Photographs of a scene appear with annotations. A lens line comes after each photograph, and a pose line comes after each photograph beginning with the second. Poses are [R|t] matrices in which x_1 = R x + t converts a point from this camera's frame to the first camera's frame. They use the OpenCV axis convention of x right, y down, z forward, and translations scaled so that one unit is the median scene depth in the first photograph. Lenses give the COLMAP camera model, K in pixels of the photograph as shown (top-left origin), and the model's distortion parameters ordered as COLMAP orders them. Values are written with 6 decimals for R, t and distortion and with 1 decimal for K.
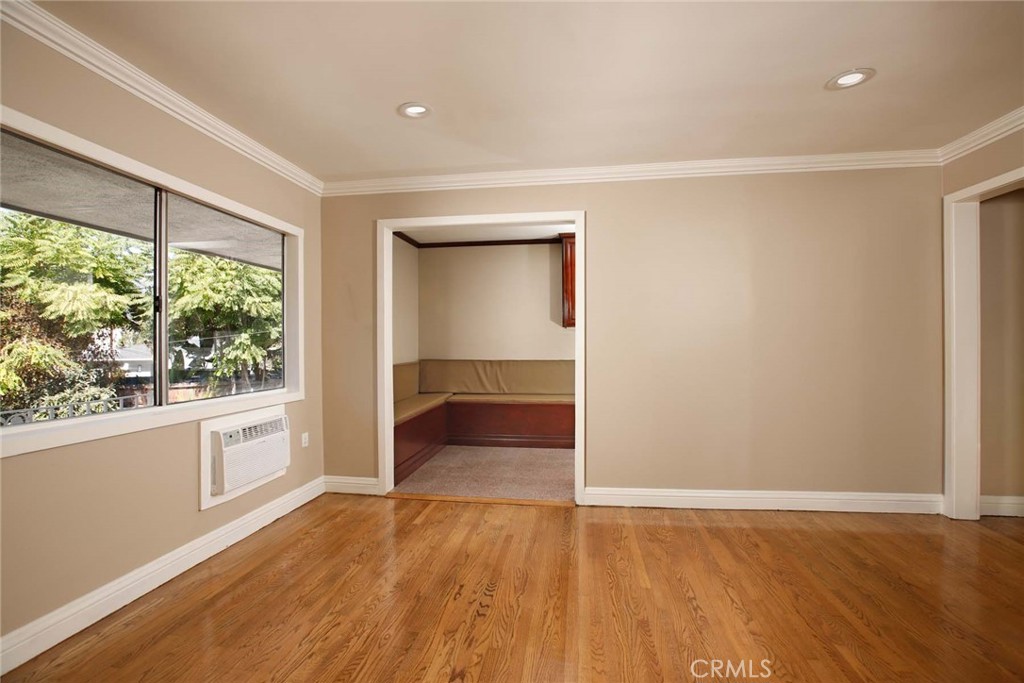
lens RADIAL K [[465.8, 0, 514.0], [0, 465.8, 340.3], [0, 0, 1]] dist [-0.054699, 0.016481]
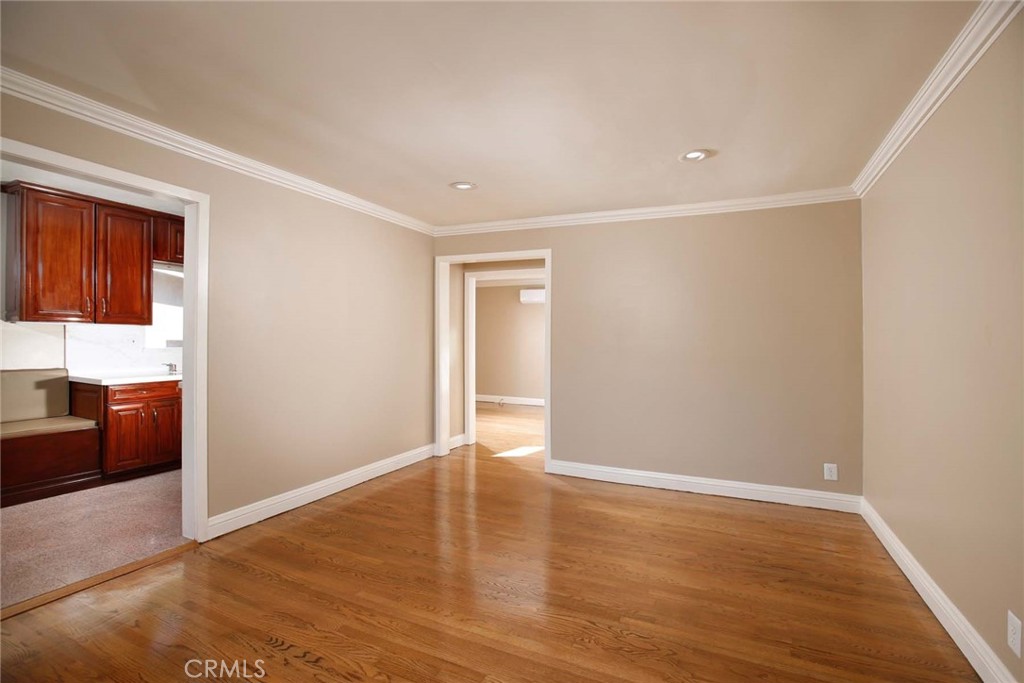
lens RADIAL K [[465.8, 0, 514.0], [0, 465.8, 340.3], [0, 0, 1]] dist [-0.054699, 0.016481]
pose [[0.289831, 0.009956, 0.957026, -0.500852], [-0.020250, 0.999786, -0.004268, -0.017747], [-0.956864, -0.018143, 0.289971, 0.239219]]
